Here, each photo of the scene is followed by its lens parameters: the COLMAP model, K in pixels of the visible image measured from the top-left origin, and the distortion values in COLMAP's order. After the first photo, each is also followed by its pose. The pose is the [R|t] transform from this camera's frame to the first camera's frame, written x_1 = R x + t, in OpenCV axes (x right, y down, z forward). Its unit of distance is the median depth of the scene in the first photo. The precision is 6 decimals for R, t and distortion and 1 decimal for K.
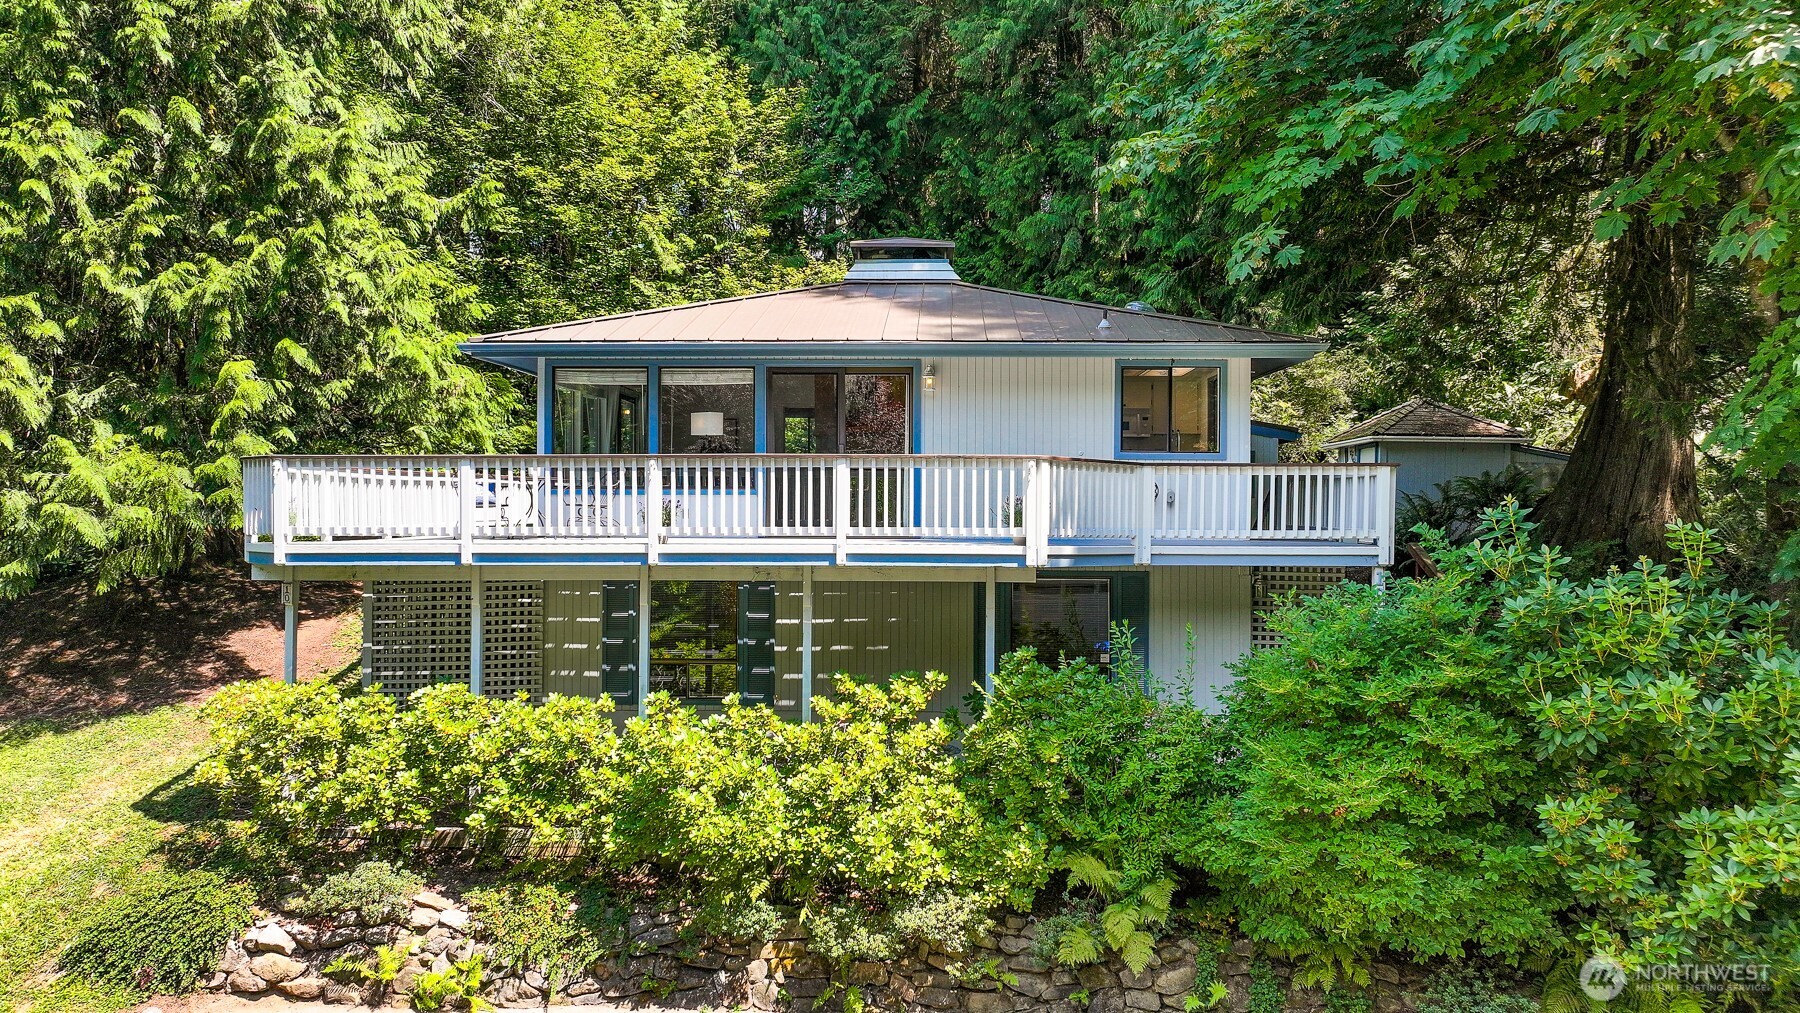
lens RADIAL K [[1255.0, 0, 897.8], [0, 1255.0, 510.8], [0, 0, 1]] dist [-0.000854, 0.004079]
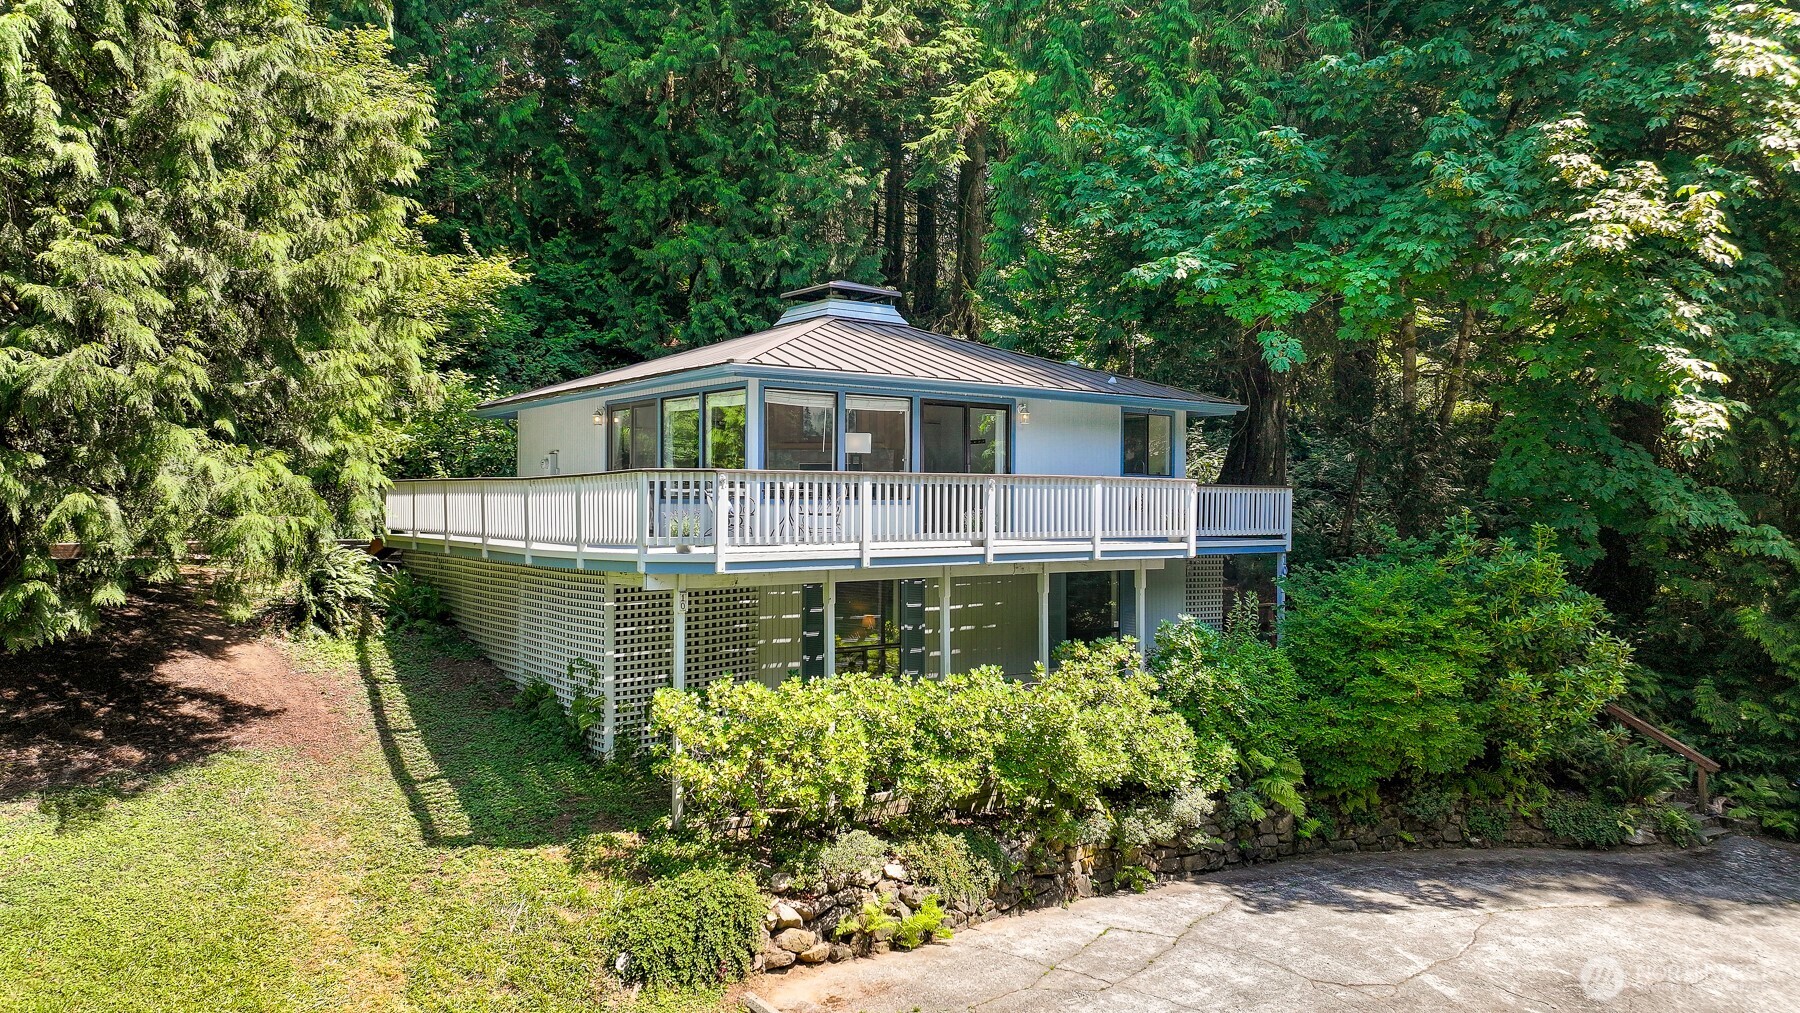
lens RADIAL K [[1255.0, 0, 910.4], [0, 1255.0, 506.6], [0, 0, 1]] dist [-0.000854, 0.004079]
pose [[0.779841, 0.000162, 0.625978, -0.932528], [-0.001079, 0.999999, 0.001086, -0.013255], [-0.625977, -0.001523, 0.779840, 0.072130]]
